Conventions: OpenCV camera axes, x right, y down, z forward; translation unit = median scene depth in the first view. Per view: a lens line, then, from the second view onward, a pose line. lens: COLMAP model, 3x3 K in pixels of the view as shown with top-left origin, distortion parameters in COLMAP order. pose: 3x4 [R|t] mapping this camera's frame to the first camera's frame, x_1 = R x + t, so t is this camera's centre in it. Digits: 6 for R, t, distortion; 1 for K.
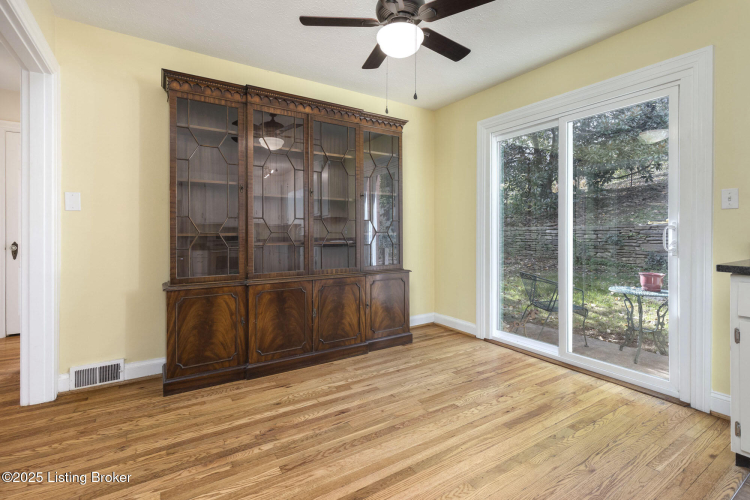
lens RADIAL K [[346.9, 0, 371.0], [0, 346.9, 231.2], [0, 0, 1]] dist [0.009976, -0.002991]
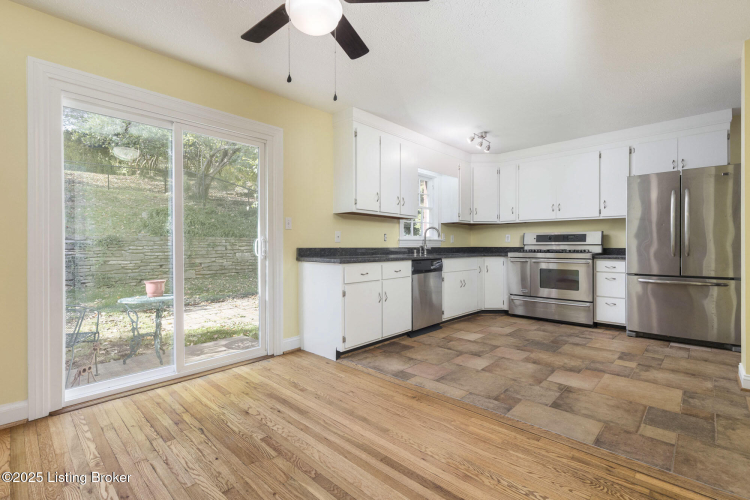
lens RADIAL K [[346.9, 0, 373.6], [0, 346.9, 246.1], [0, 0, 1]] dist [0.009976, -0.002991]
pose [[-0.245704, -0.006293, 0.969325, -0.655618], [-0.000590, 0.999980, 0.006342, 0.006154], [-0.969345, 0.000986, -0.245702, 0.912284]]
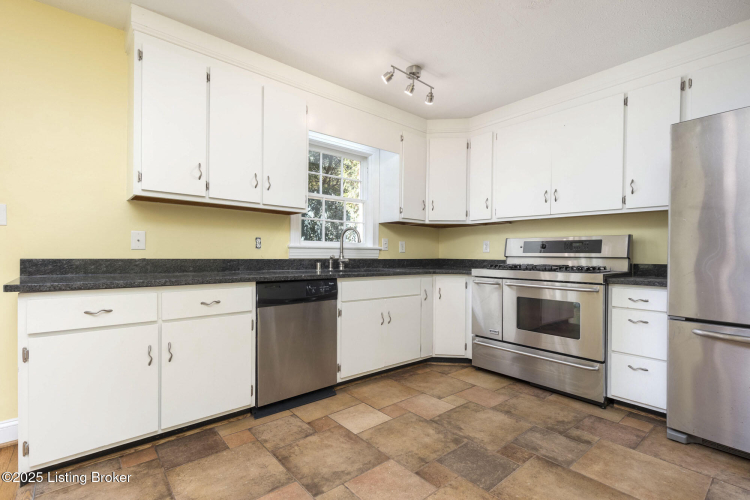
lens RADIAL K [[346.9, 0, 375.4], [0, 346.9, 257.2], [0, 0, 1]] dist [0.009976, -0.002991]
pose [[-0.138682, -0.012772, 0.990255, -0.044516], [-0.009177, 0.999890, 0.011612, 0.001480], [-0.990294, -0.007477, -0.138784, 0.109321]]
